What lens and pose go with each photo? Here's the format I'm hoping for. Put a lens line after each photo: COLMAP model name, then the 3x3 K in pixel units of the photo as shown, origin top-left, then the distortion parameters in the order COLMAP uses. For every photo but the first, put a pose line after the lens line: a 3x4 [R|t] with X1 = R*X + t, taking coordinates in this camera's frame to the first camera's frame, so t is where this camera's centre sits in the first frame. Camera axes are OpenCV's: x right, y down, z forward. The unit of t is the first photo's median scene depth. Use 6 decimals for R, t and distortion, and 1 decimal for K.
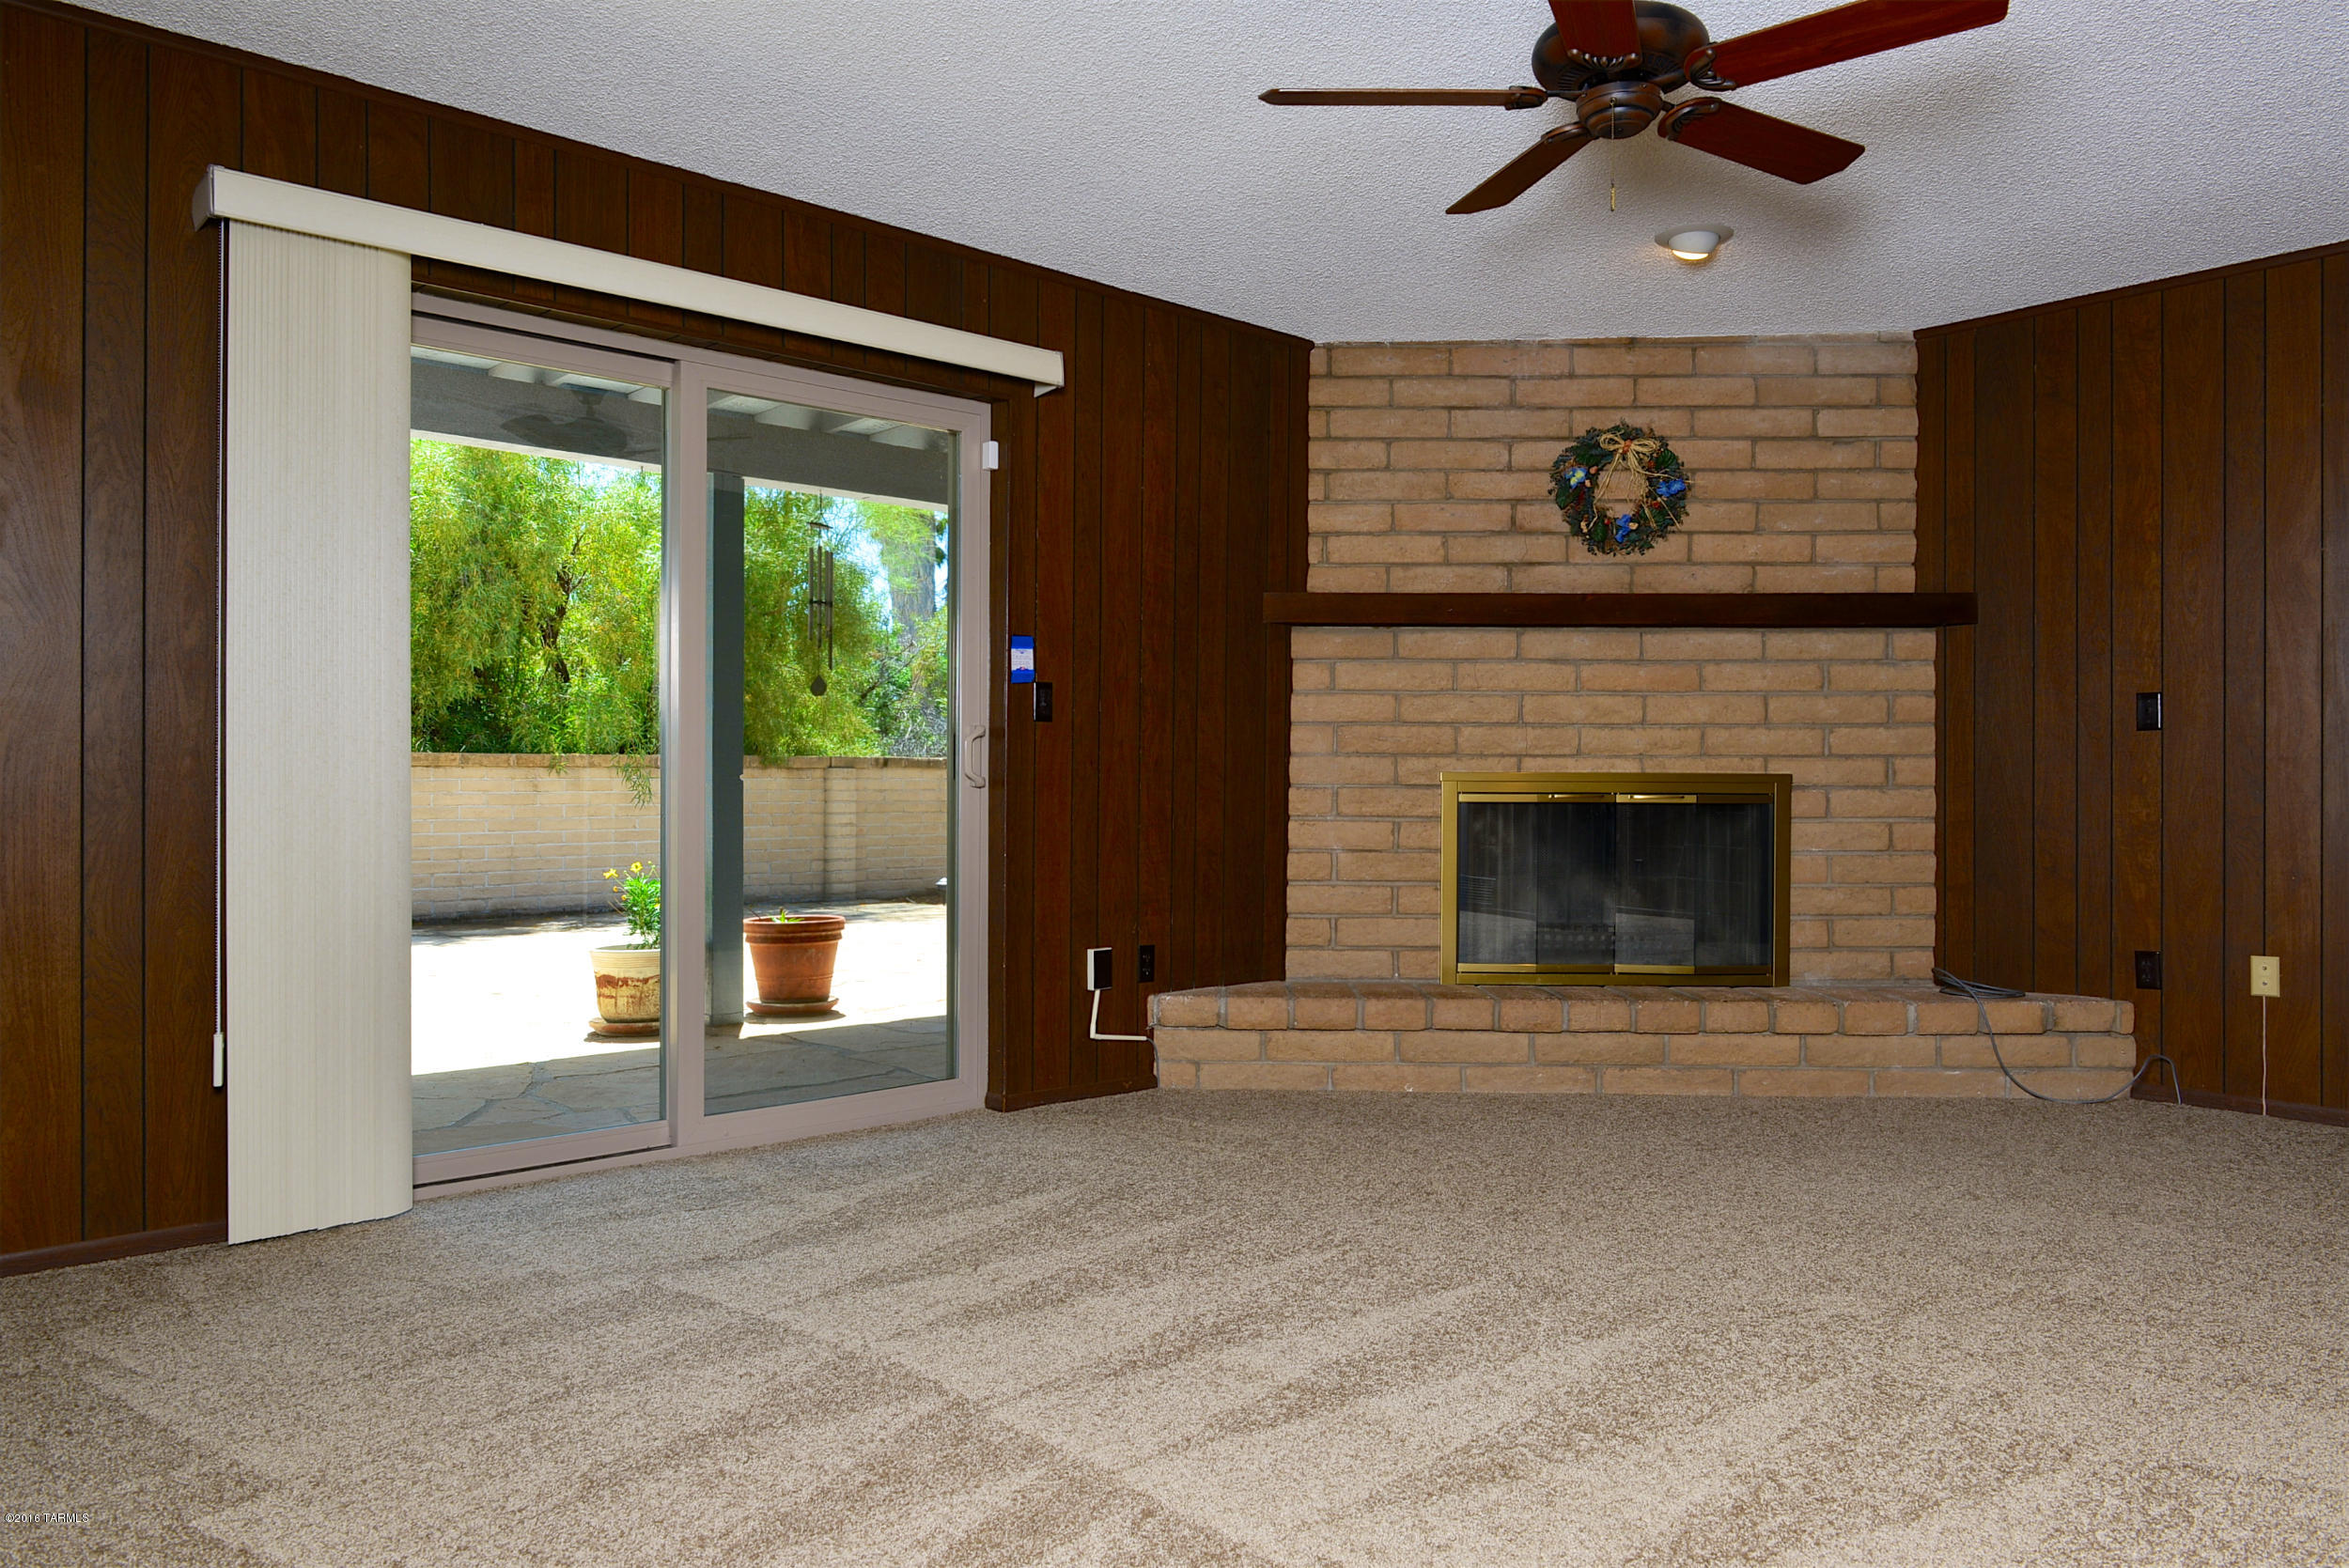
lens RADIAL K [[1665.0, 0, 1188.8], [0, 1665.0, 785.5], [0, 0, 1]] dist [0.003003, -0.007107]
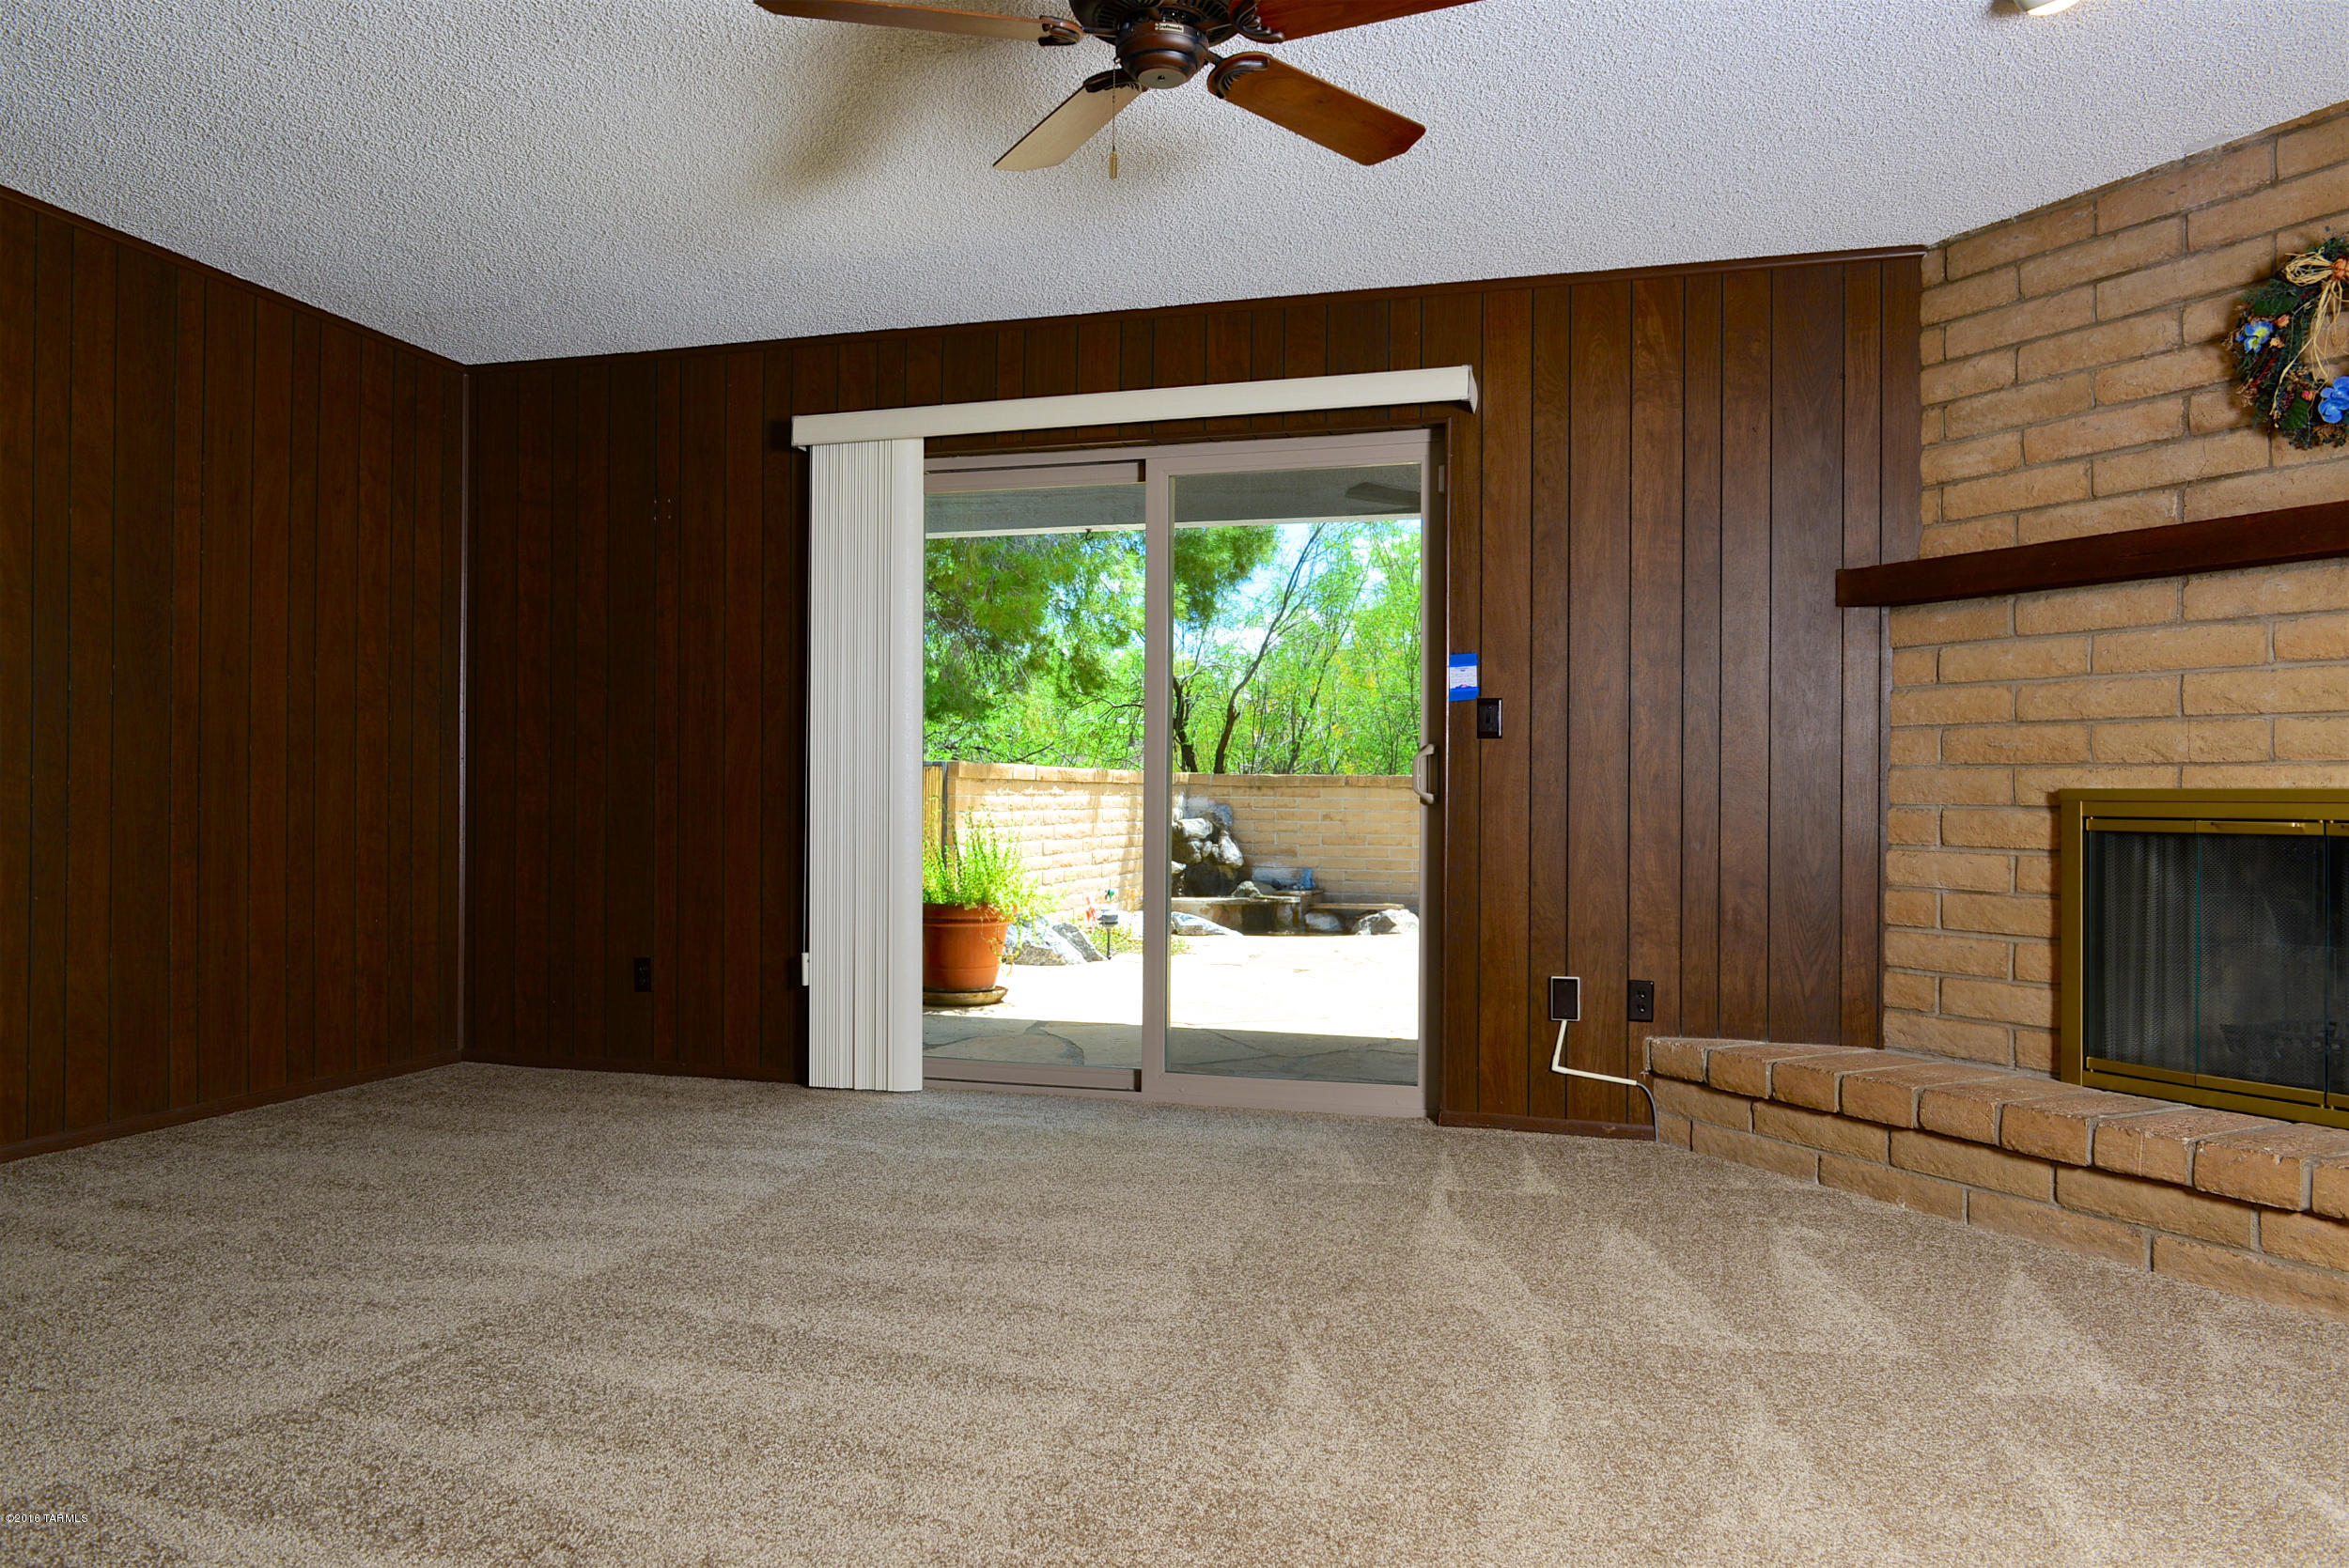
lens RADIAL K [[1665.0, 0, 1188.8], [0, 1665.0, 785.5], [0, 0, 1]] dist [0.003003, -0.007107]
pose [[0.499171, -0.007436, -0.866472, 0.585737], [-0.007605, 0.999887, -0.012962, 0.003134], [0.866470, 0.013060, 0.499058, 0.307245]]
